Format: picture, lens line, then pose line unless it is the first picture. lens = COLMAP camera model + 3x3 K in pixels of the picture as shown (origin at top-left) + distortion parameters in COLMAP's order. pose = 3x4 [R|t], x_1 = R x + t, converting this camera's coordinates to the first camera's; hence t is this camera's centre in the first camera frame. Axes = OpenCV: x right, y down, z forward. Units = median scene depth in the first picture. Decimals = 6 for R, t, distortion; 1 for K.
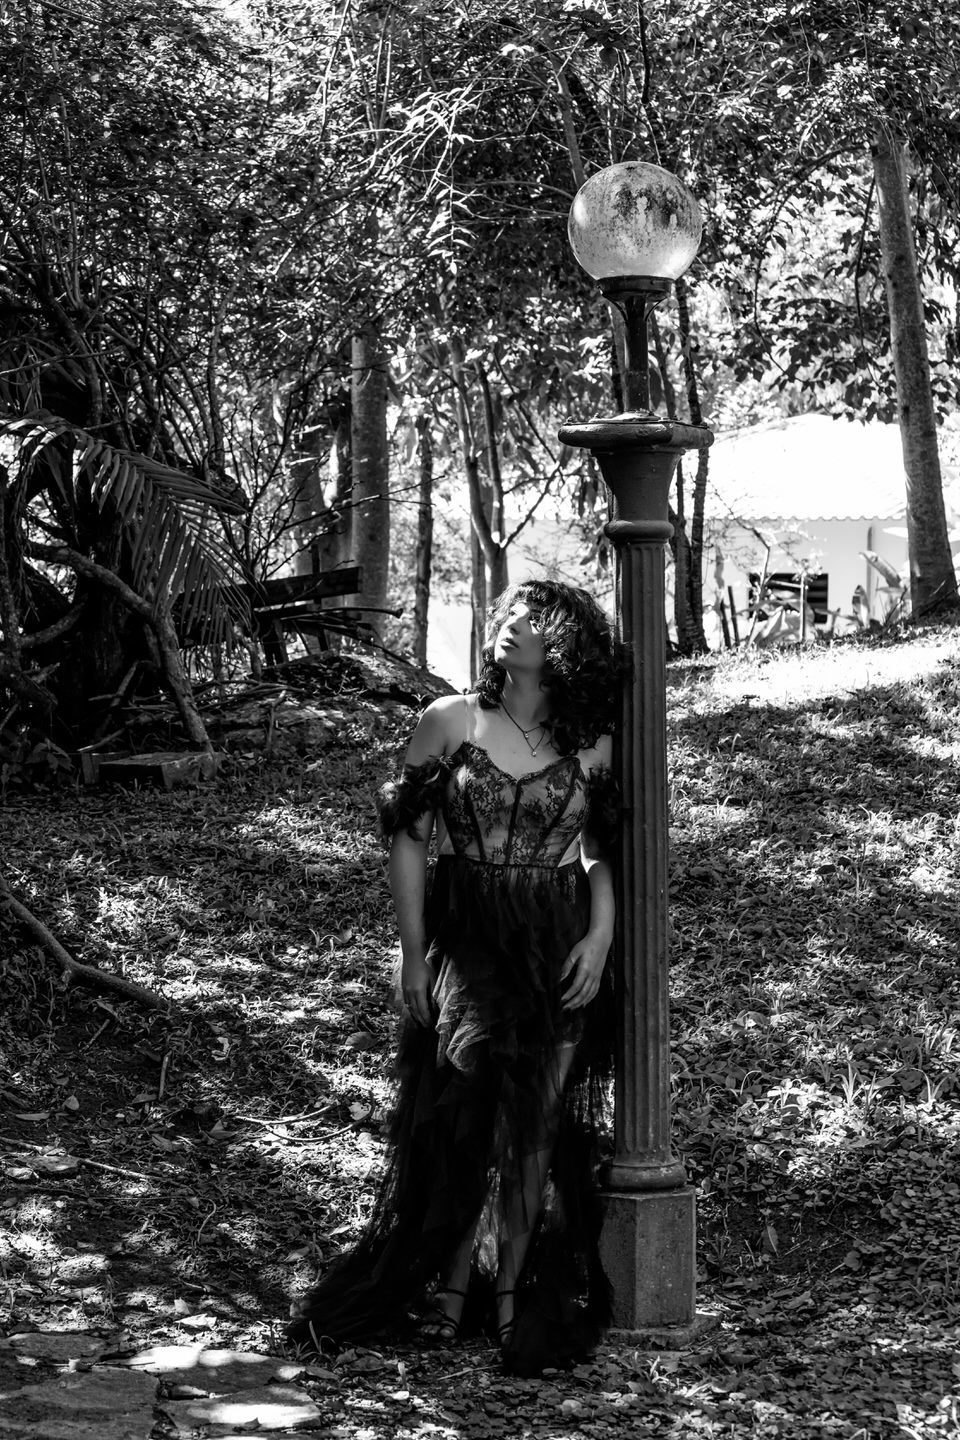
lens RADIAL K [[5273.8, 0, 480.0], [0, 5273.8, 720.0], [0, 0, 1]] dist [-0.340842, 3.806010]
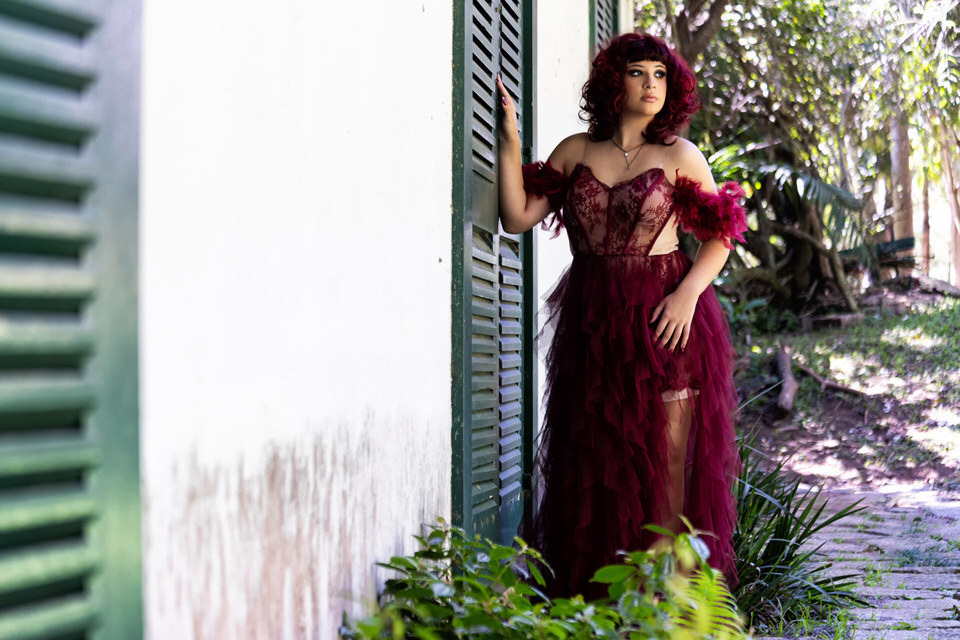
lens RADIAL K [[3570.9, 0, 480.0], [0, 3570.9, 320.0], [0, 0, 1]] dist [-0.885698, -0.949247]
pose [[0.991556, -0.001556, -0.129673, -0.022456], [-0.000093, 0.999919, -0.012712, 0.041042], [0.129682, 0.012616, 0.991475, -0.791108]]
